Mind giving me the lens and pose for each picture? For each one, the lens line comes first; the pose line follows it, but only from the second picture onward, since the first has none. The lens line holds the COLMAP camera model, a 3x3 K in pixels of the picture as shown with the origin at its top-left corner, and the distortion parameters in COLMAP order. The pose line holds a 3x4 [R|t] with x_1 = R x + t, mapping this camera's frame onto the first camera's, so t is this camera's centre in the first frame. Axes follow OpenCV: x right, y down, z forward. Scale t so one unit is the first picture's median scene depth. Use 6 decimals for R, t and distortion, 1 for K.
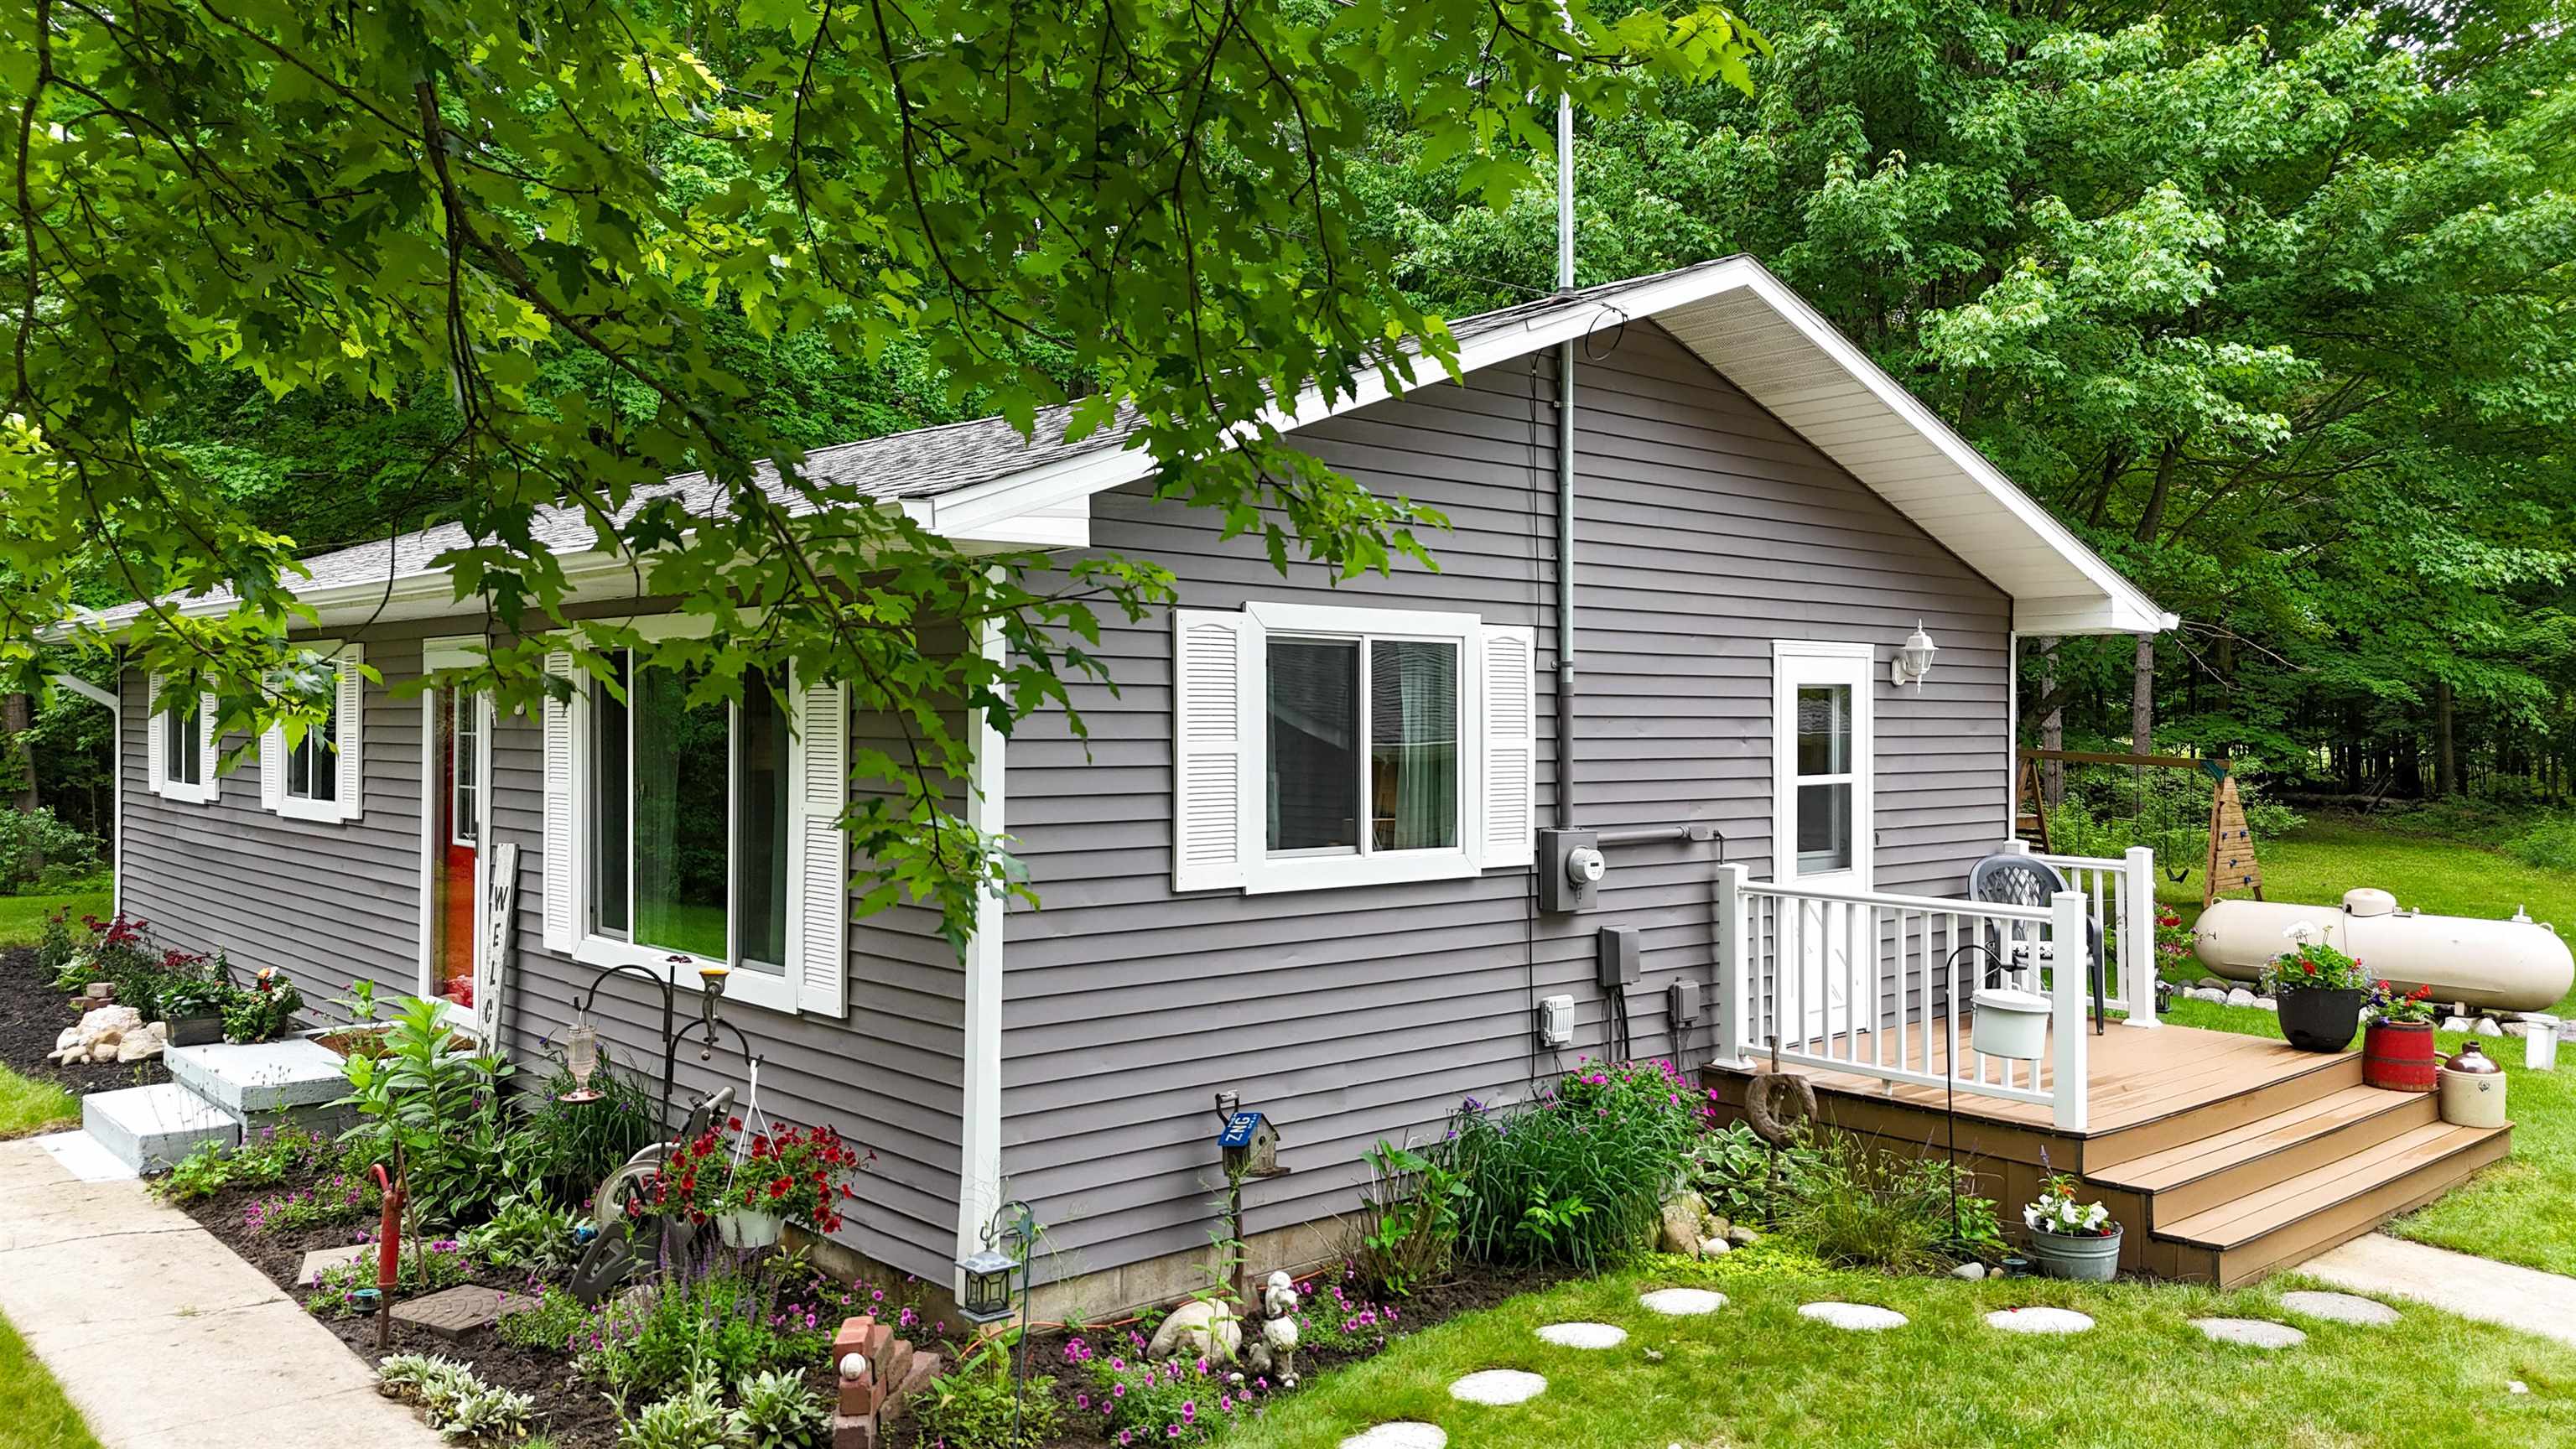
lens RADIAL K [[1958.4, 0, 1284.2], [0, 1958.4, 716.4], [0, 0, 1]] dist [0.005009, 0.000235]
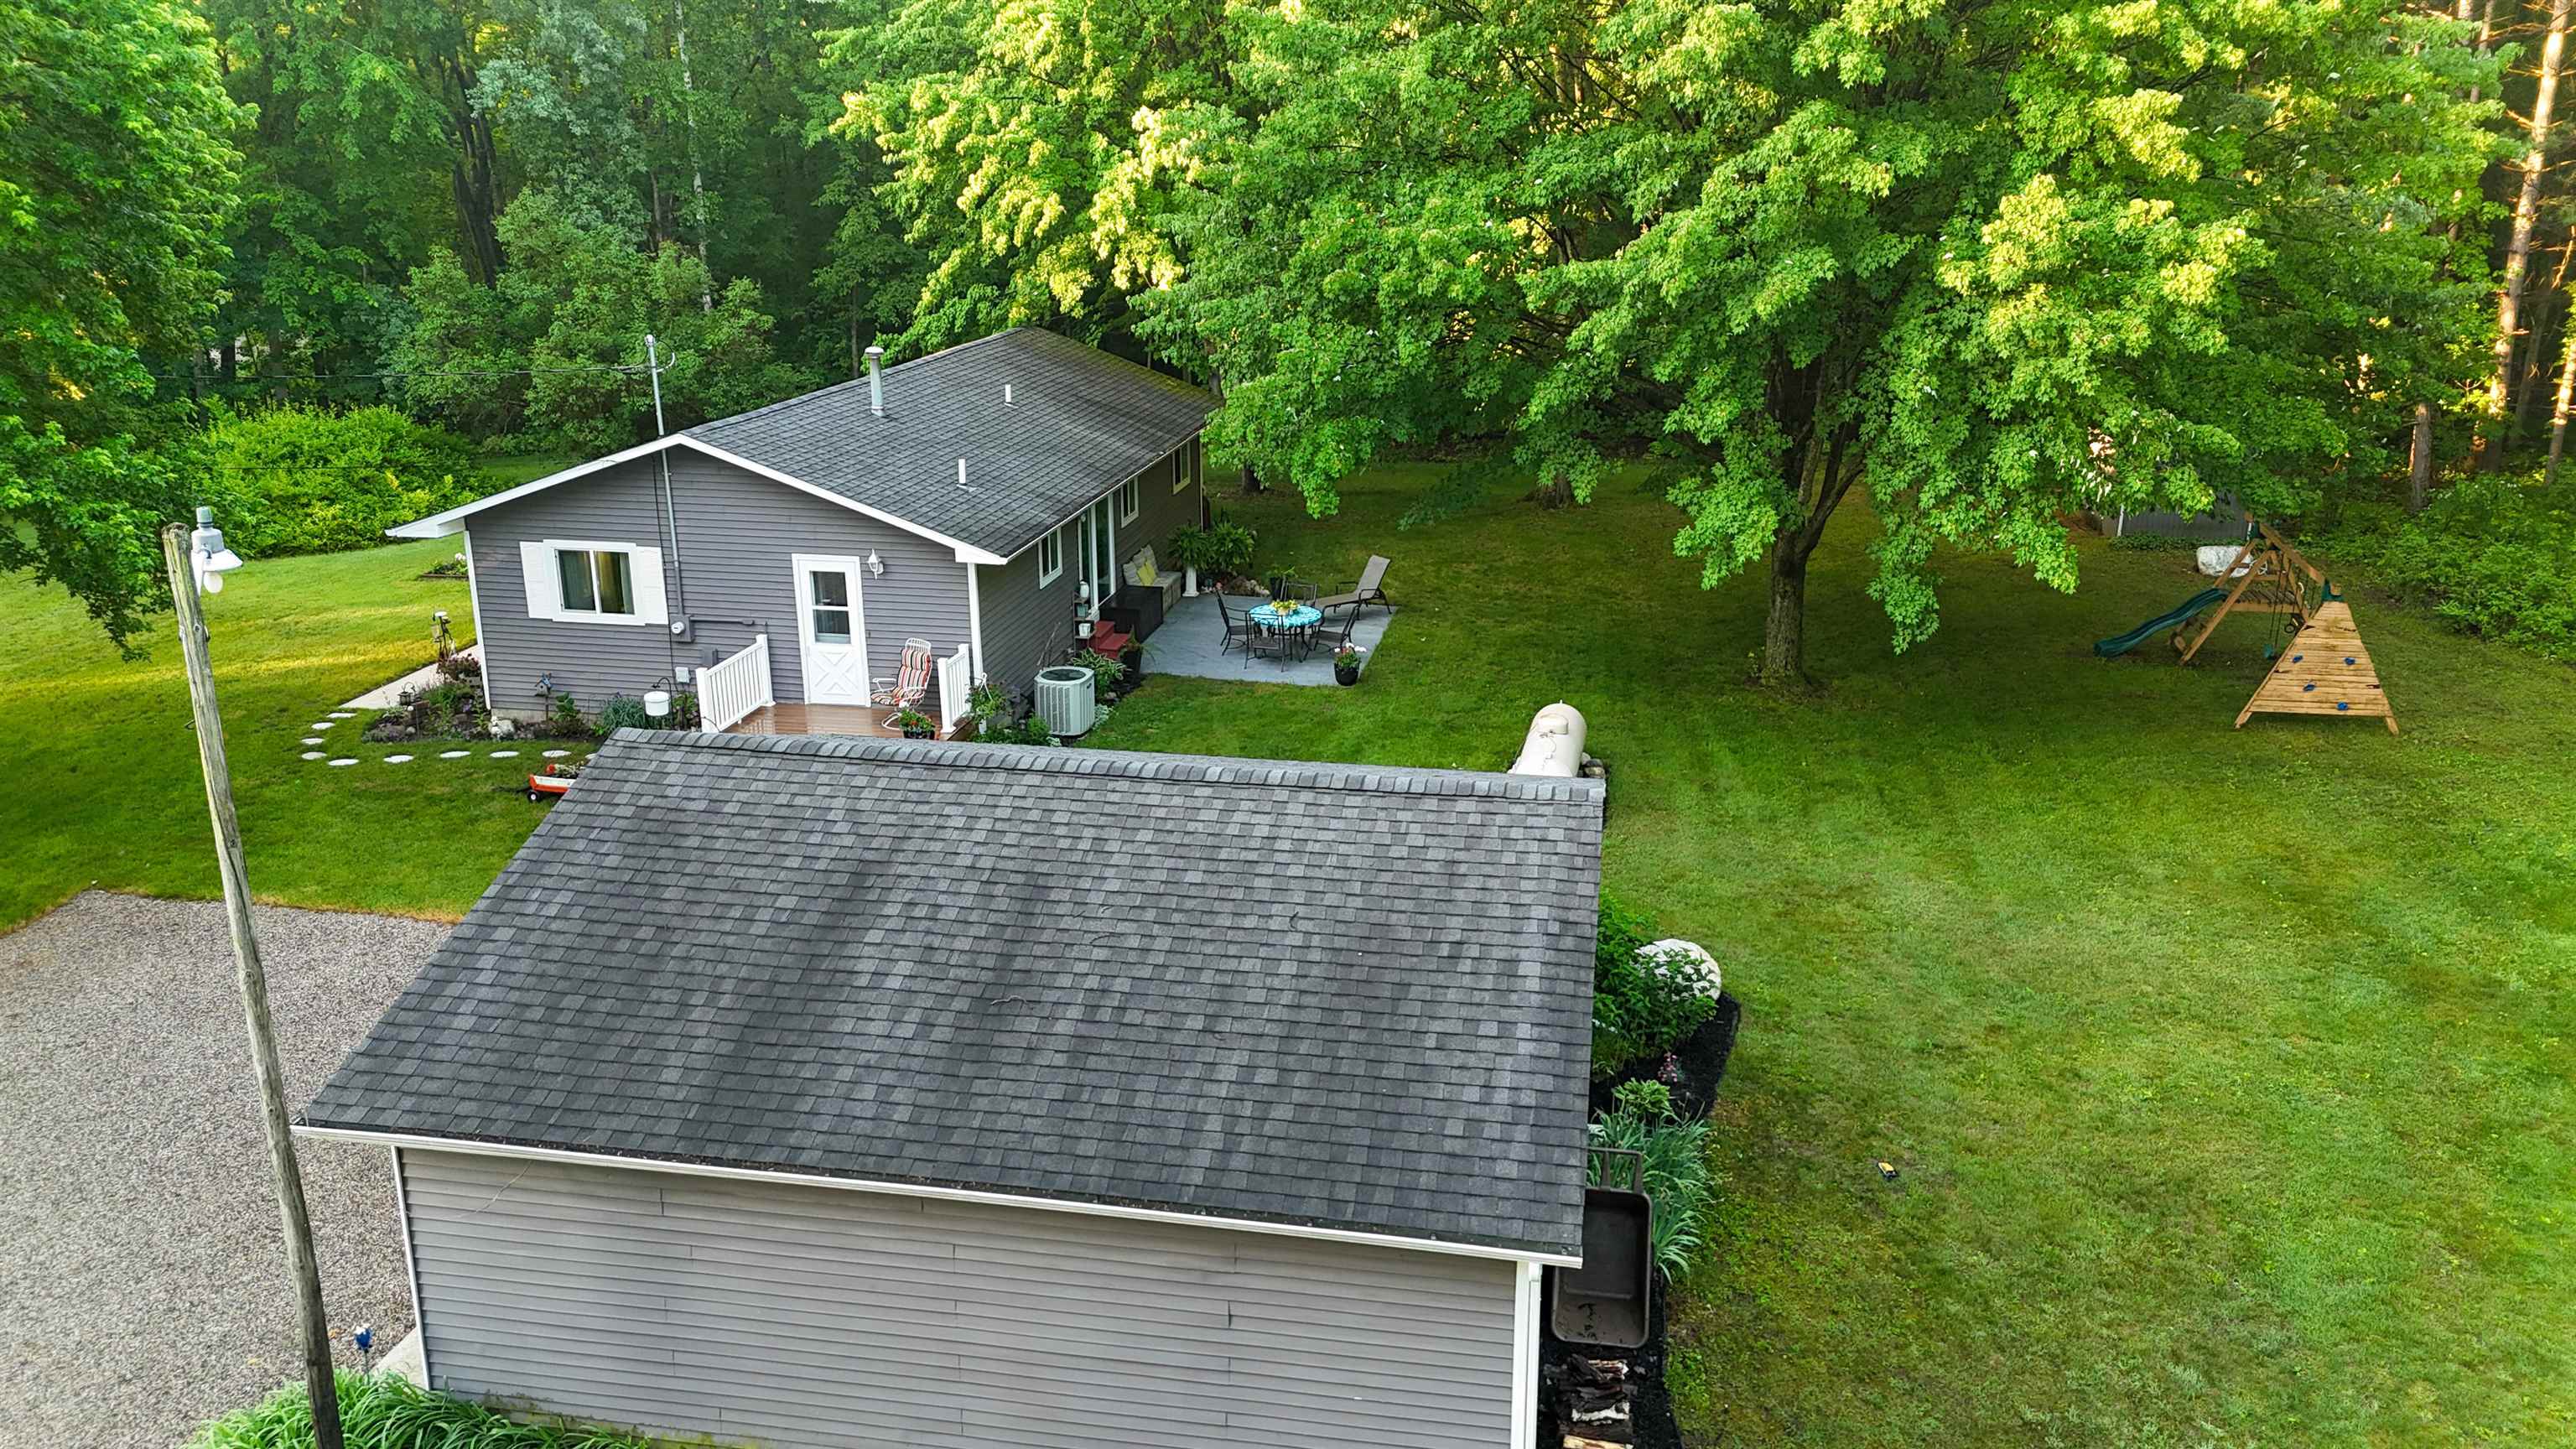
lens RADIAL K [[1958.4, 0, 1289.8], [0, 1958.4, 725.2], [0, 0, 1]] dist [0.005009, 0.000235]
pose [[0.629118, 0.227365, -0.743314, 3.084158], [-0.004490, 0.957312, 0.289022, -0.669810], [0.777297, -0.178492, 0.603283, -0.110518]]
